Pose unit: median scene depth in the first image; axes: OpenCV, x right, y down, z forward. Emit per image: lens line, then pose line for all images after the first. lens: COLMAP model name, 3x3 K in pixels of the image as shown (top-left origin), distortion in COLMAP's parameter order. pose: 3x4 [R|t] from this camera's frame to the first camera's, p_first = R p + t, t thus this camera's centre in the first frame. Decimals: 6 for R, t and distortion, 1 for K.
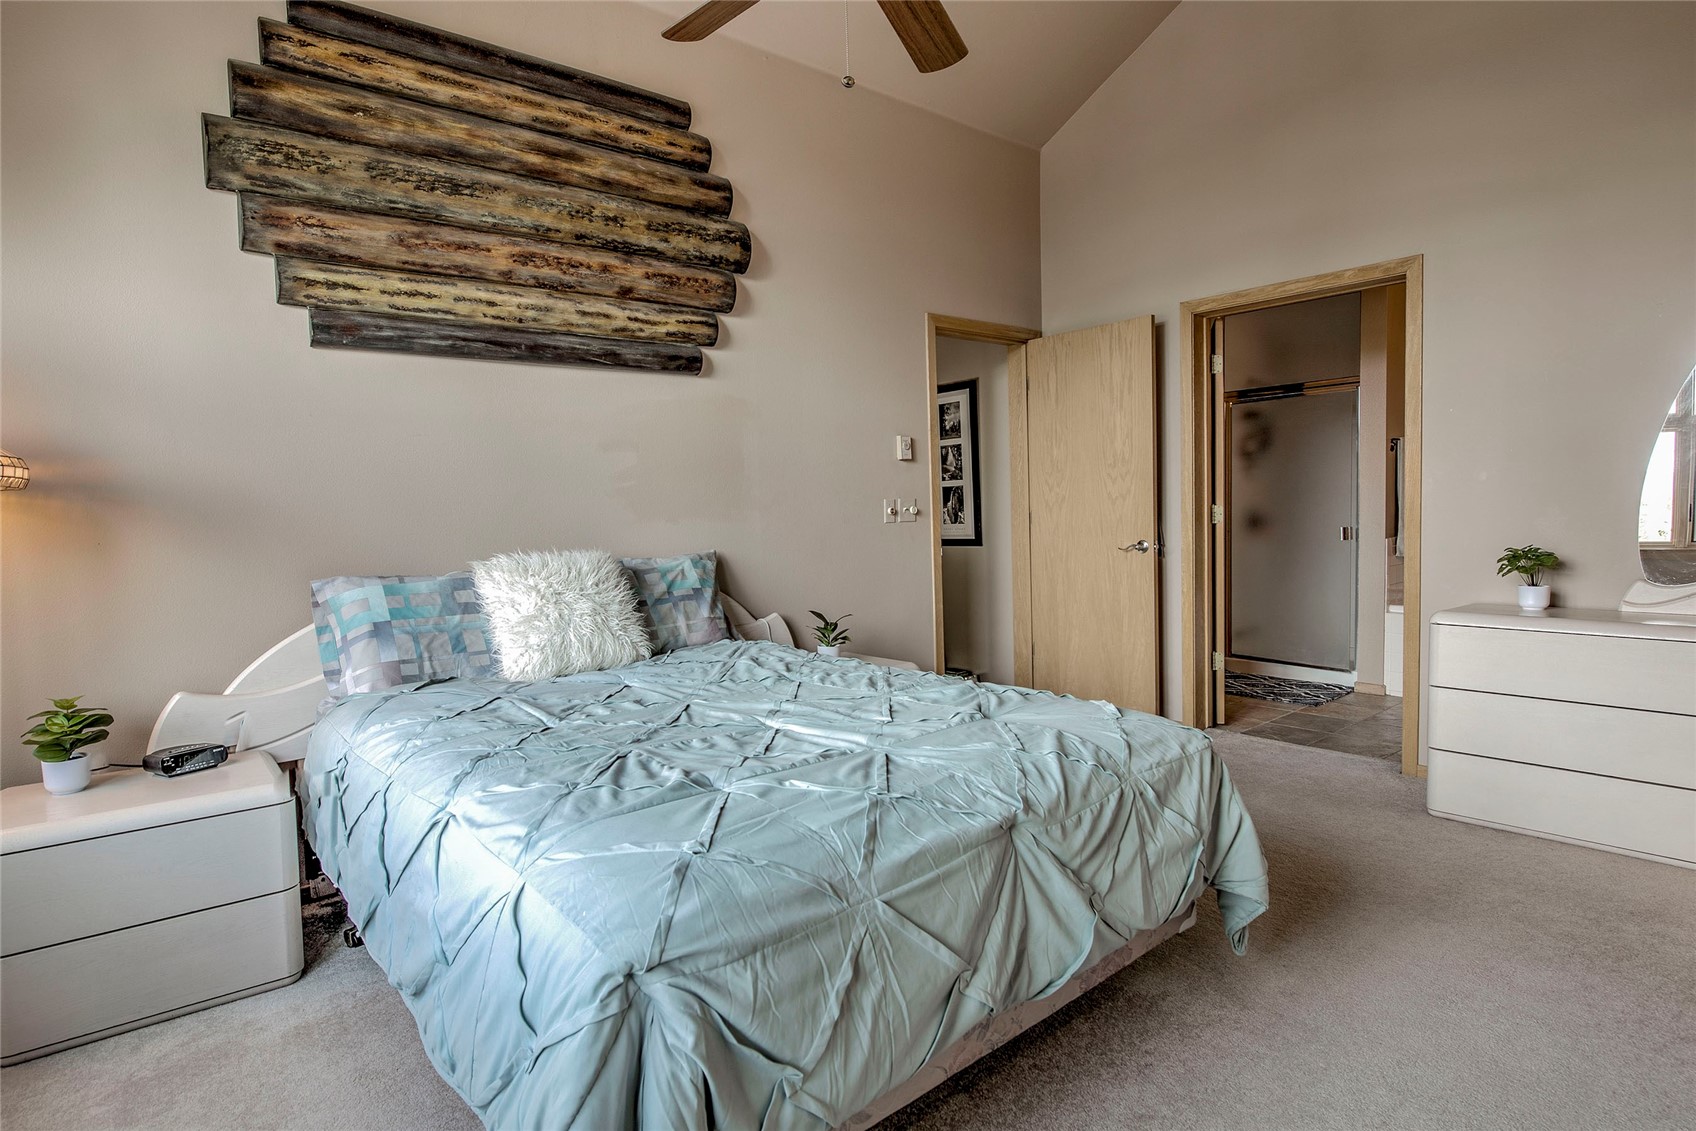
lens RADIAL K [[897.5, 0, 846.4], [0, 897.5, 545.1], [0, 0, 1]] dist [-0.005422, -0.001089]
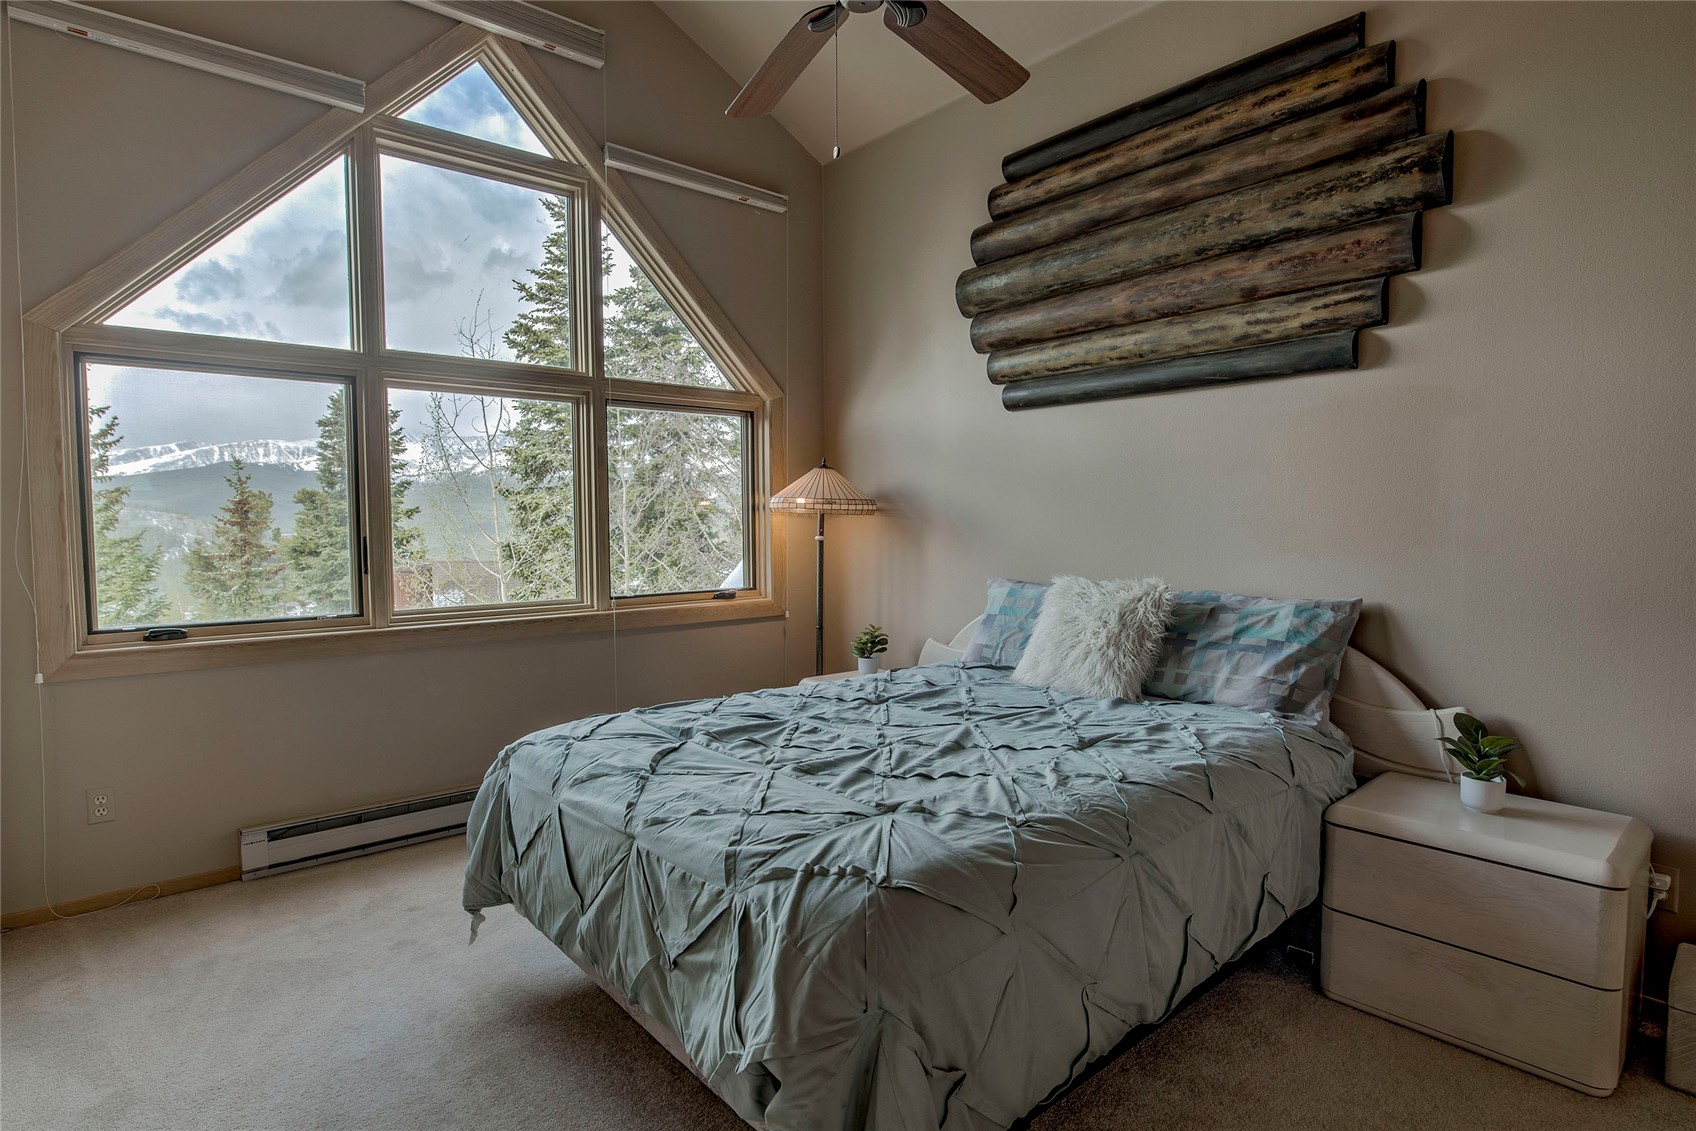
lens RADIAL K [[897.5, 0, 846.4], [0, 897.5, 545.1], [0, 0, 1]] dist [-0.005422, -0.001089]
pose [[-0.008804, 0.063242, -0.997959, 0.652859], [-0.042047, 0.997092, 0.063558, -0.074776], [0.999077, 0.042521, -0.006119, 0.620564]]
